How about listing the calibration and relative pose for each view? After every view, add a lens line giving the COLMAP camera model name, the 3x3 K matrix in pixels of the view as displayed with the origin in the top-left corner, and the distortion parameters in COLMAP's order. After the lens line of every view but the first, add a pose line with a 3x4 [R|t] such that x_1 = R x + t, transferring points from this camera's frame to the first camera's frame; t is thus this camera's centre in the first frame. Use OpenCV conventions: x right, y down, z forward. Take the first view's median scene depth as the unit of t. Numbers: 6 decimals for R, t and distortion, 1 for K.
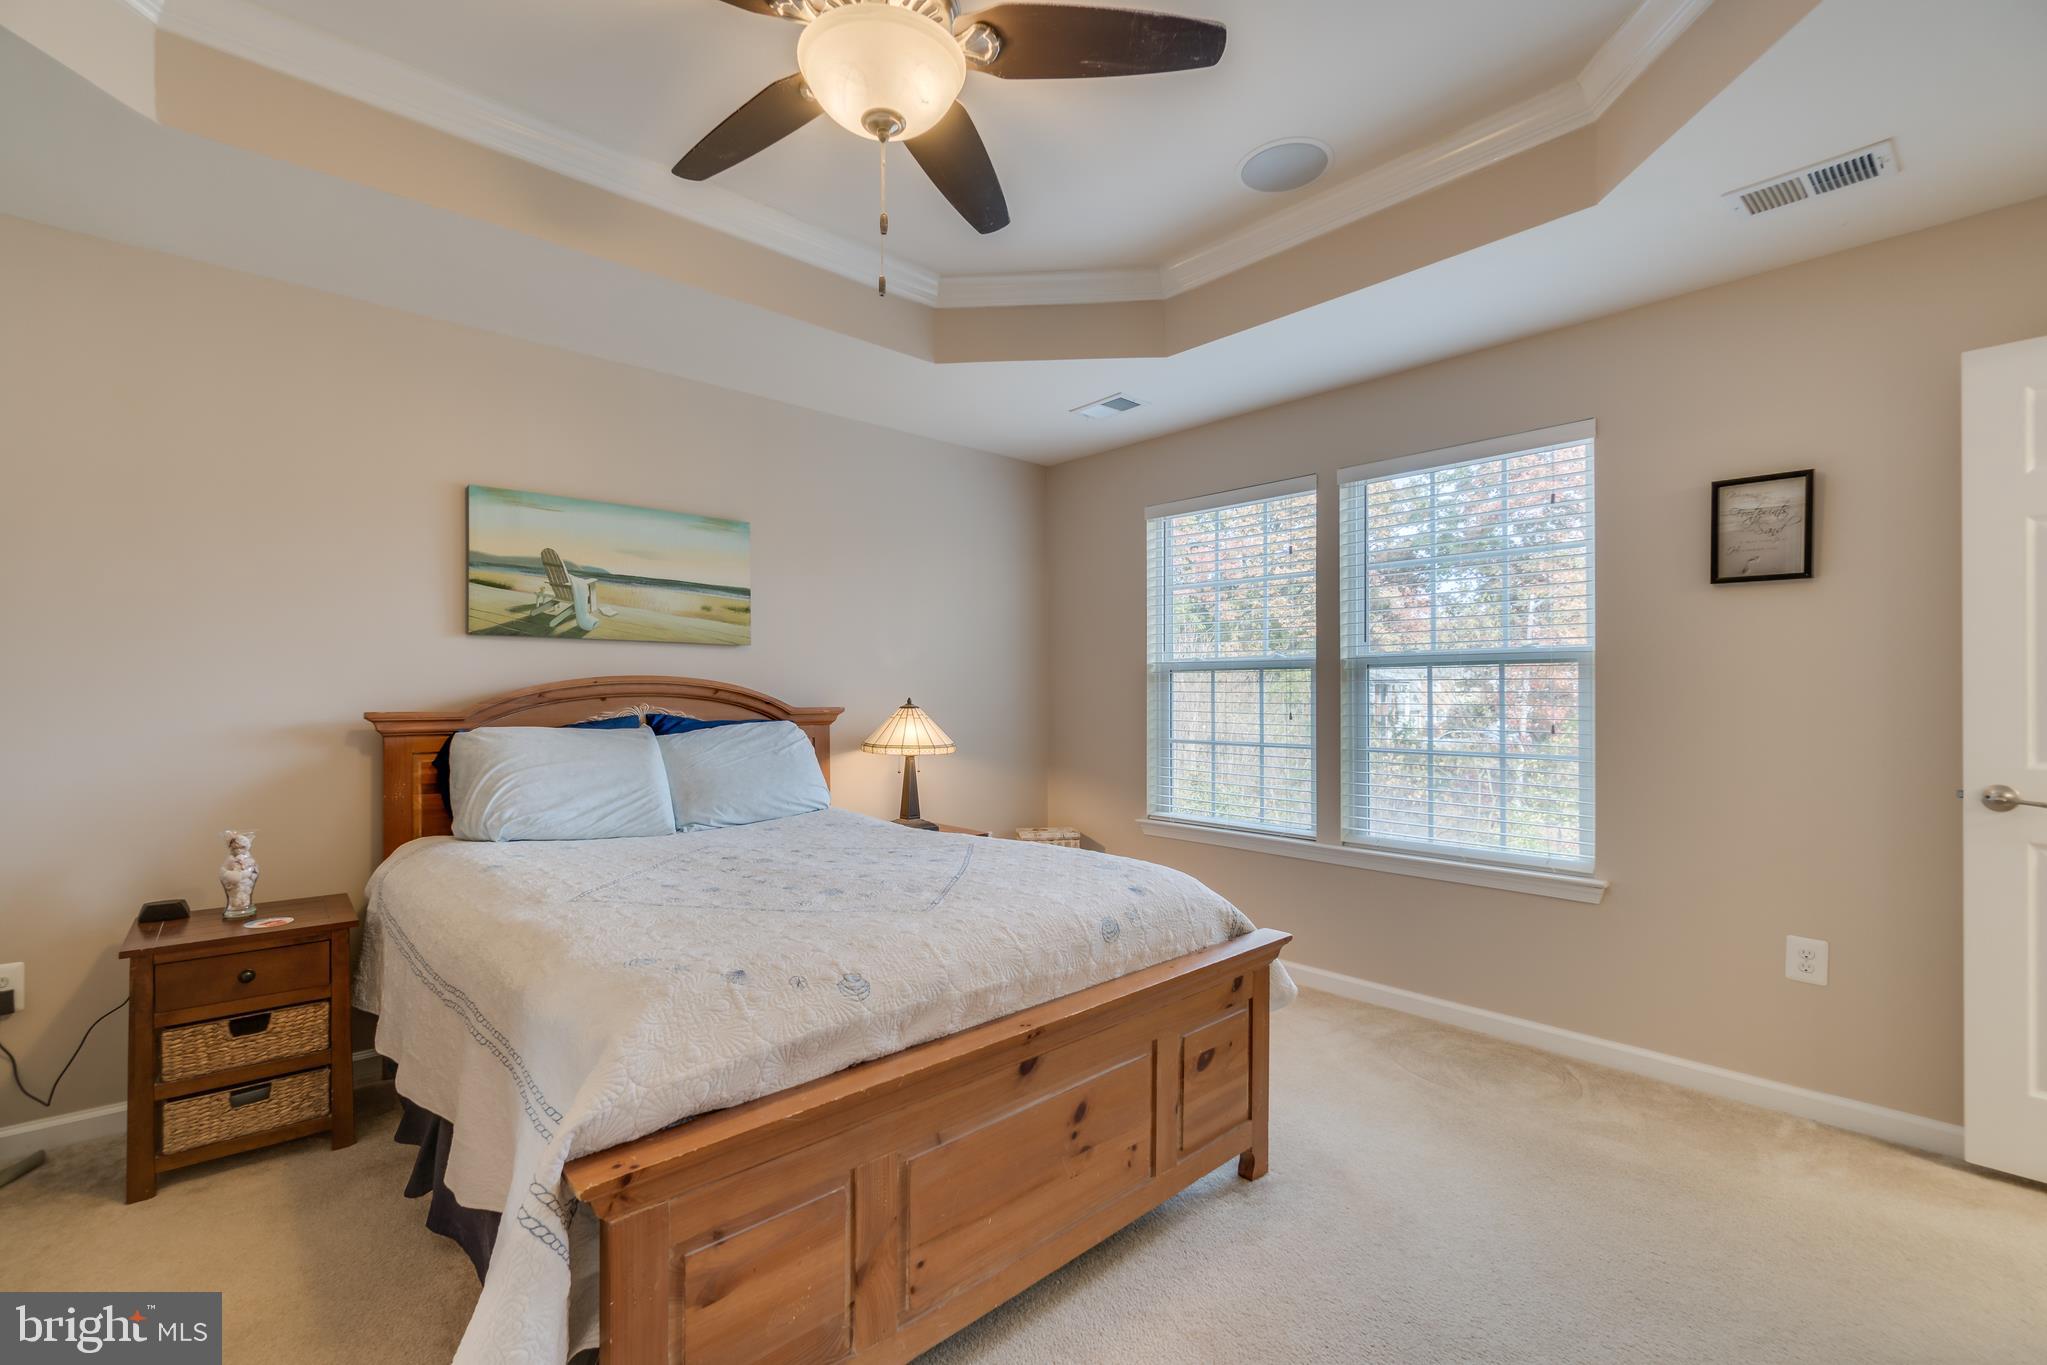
lens RADIAL K [[909.9, 0, 987.0], [0, 909.9, 681.4], [0, 0, 1]] dist [-0.000103, 0.000252]
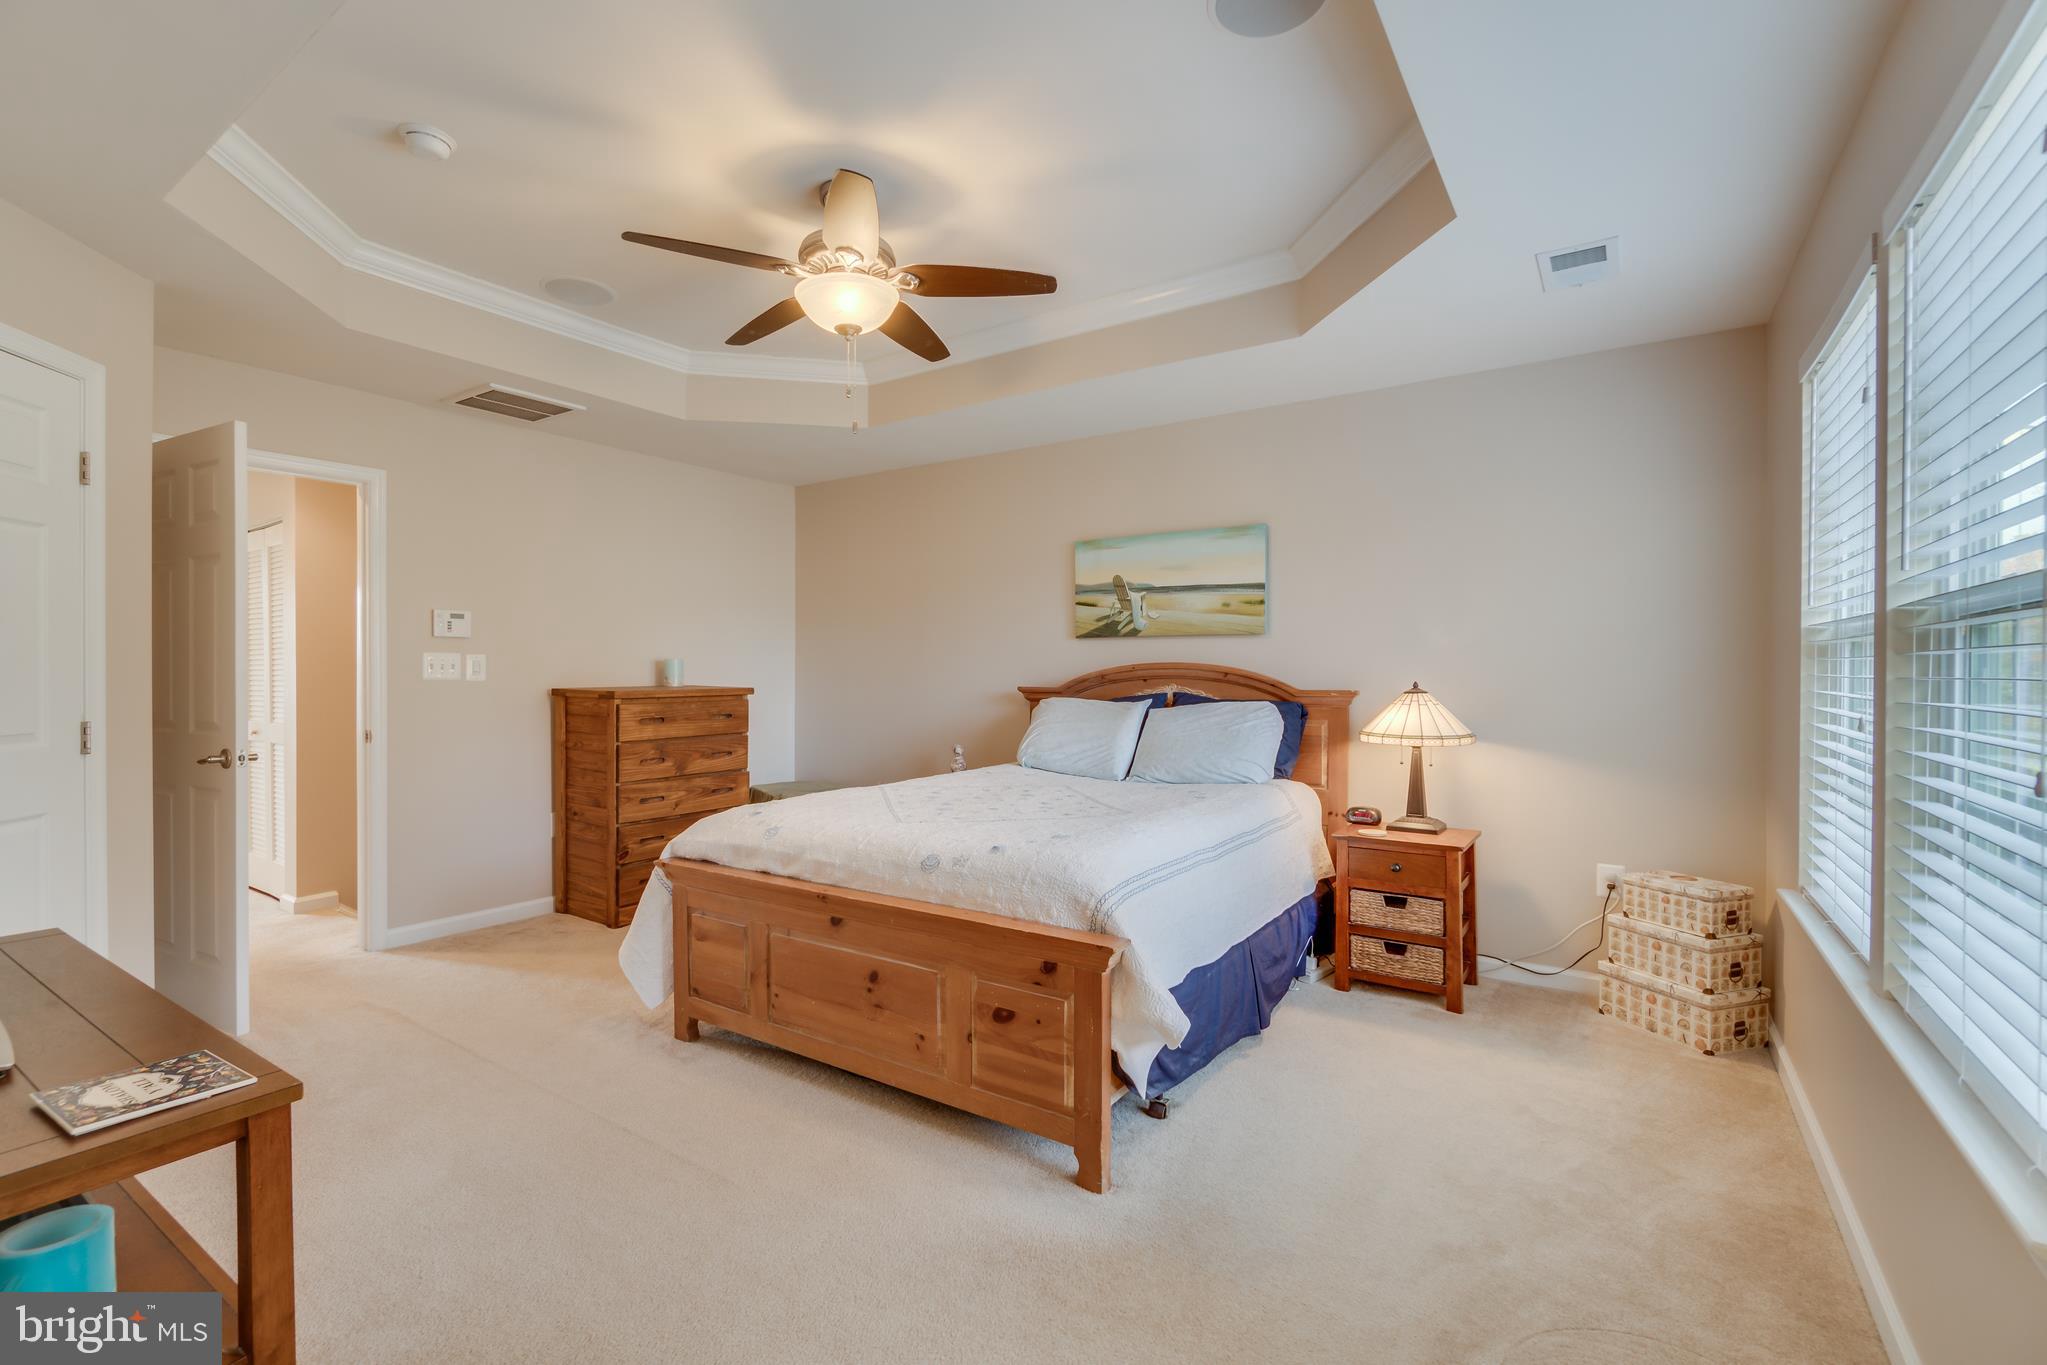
lens RADIAL K [[909.9, 0, 1032.0], [0, 909.9, 675.1], [0, 0, 1]] dist [-0.000103, 0.000252]
pose [[0.230596, 0.000298, -0.973050, 0.876076], [0.012018, 0.999923, 0.003154, 0.005464], [0.972975, -0.012422, 0.230574, 0.531877]]
